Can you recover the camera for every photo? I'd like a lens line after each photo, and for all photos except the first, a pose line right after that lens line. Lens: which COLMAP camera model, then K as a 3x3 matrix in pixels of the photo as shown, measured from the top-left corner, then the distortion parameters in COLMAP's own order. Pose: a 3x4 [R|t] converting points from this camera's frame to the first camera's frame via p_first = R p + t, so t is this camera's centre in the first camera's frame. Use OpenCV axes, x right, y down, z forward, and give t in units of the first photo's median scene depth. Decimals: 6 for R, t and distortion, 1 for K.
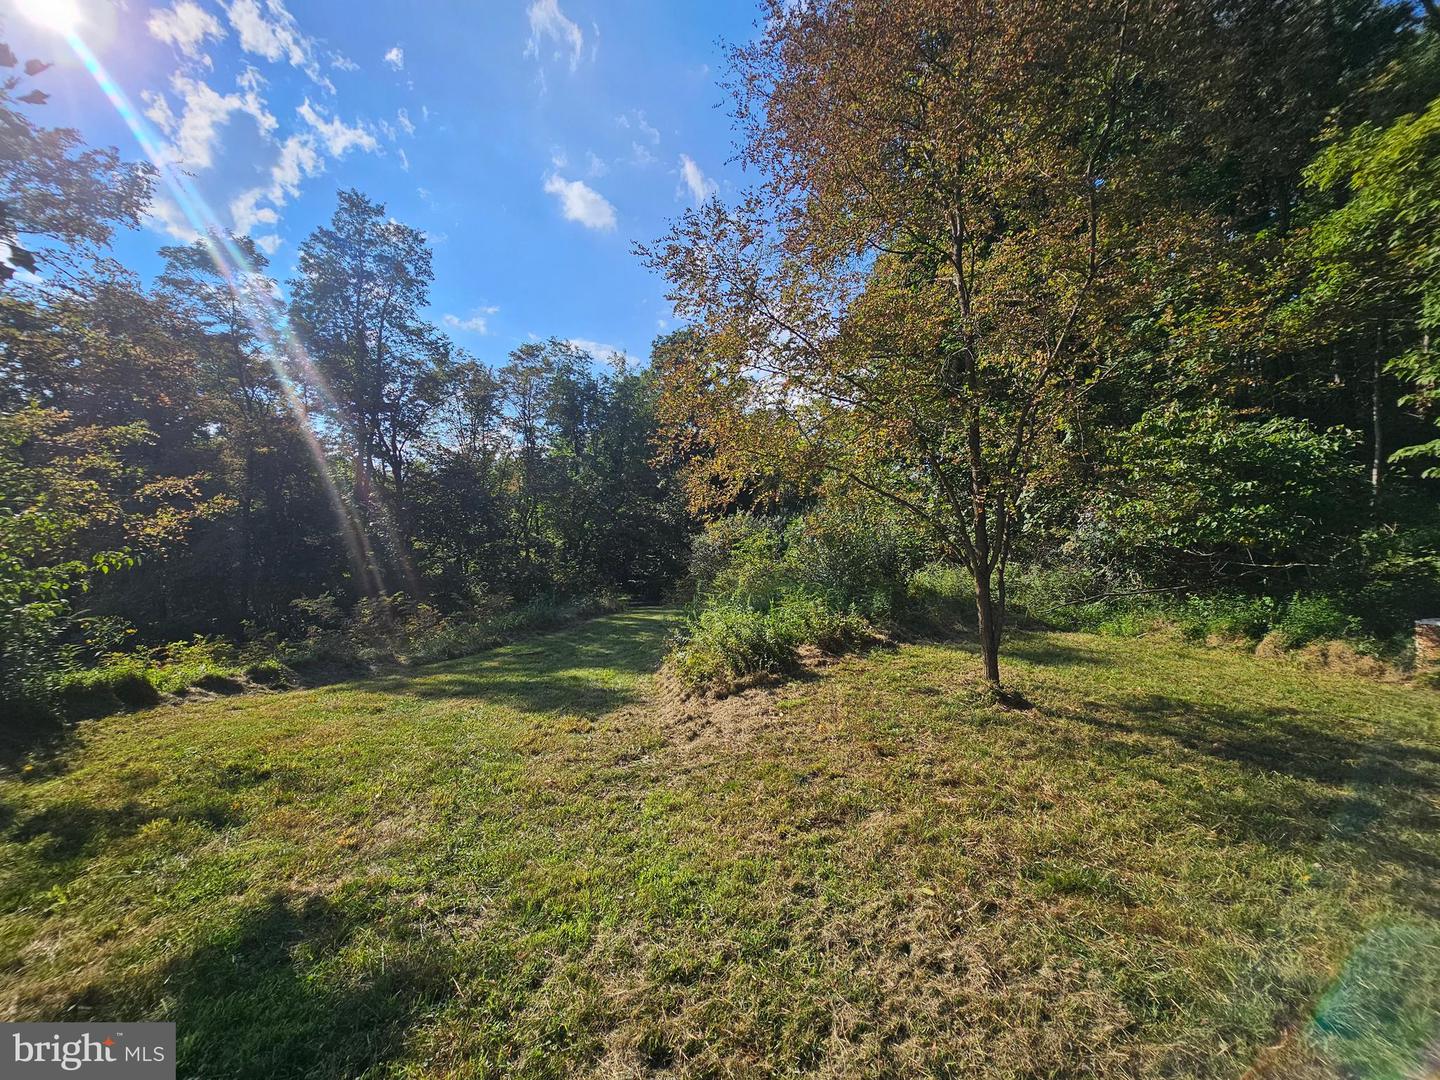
lens RADIAL K [[566.8, 0, 720.0], [0, 566.8, 540.0], [0, 0, 1]] dist [-0.023803, 0.004864]
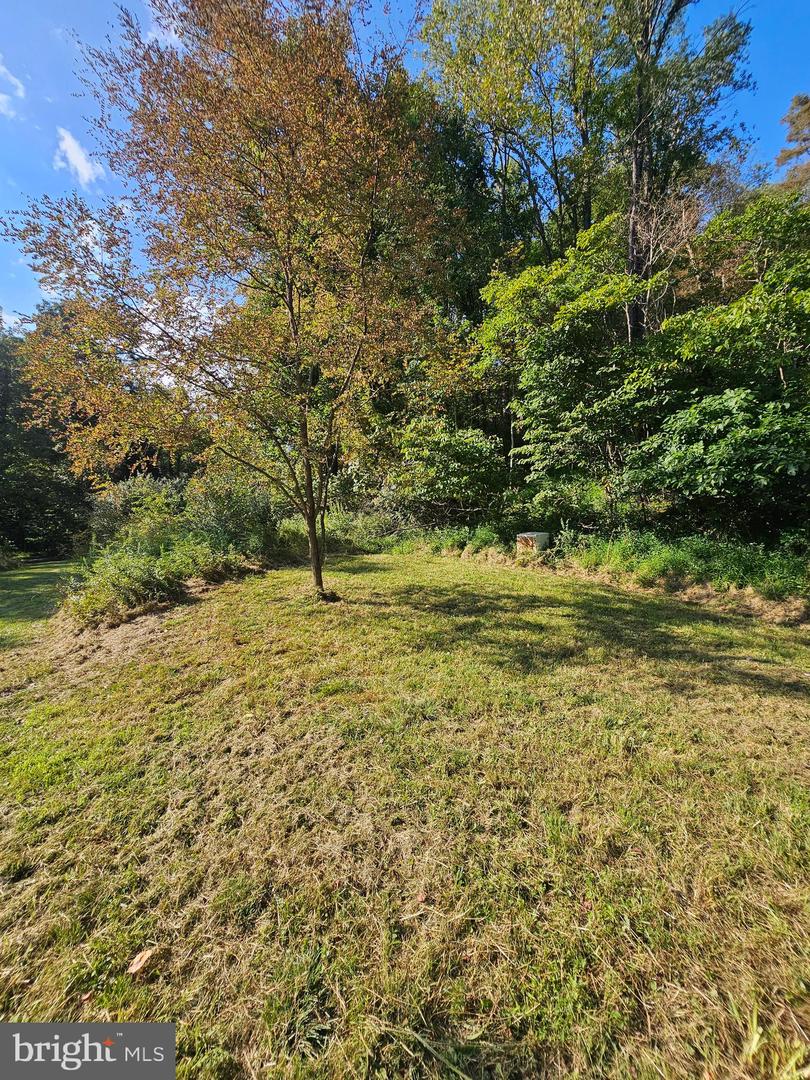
lens RADIAL K [[425.1, 0, 405.0], [0, 425.1, 540.0], [0, 0, 1]] dist [-0.023803, 0.004864]
pose [[0.840373, -0.058087, 0.538887, 0.053423], [0.005833, 0.995152, 0.098171, 0.006949], [-0.541977, -0.079357, 0.836638, -0.086298]]
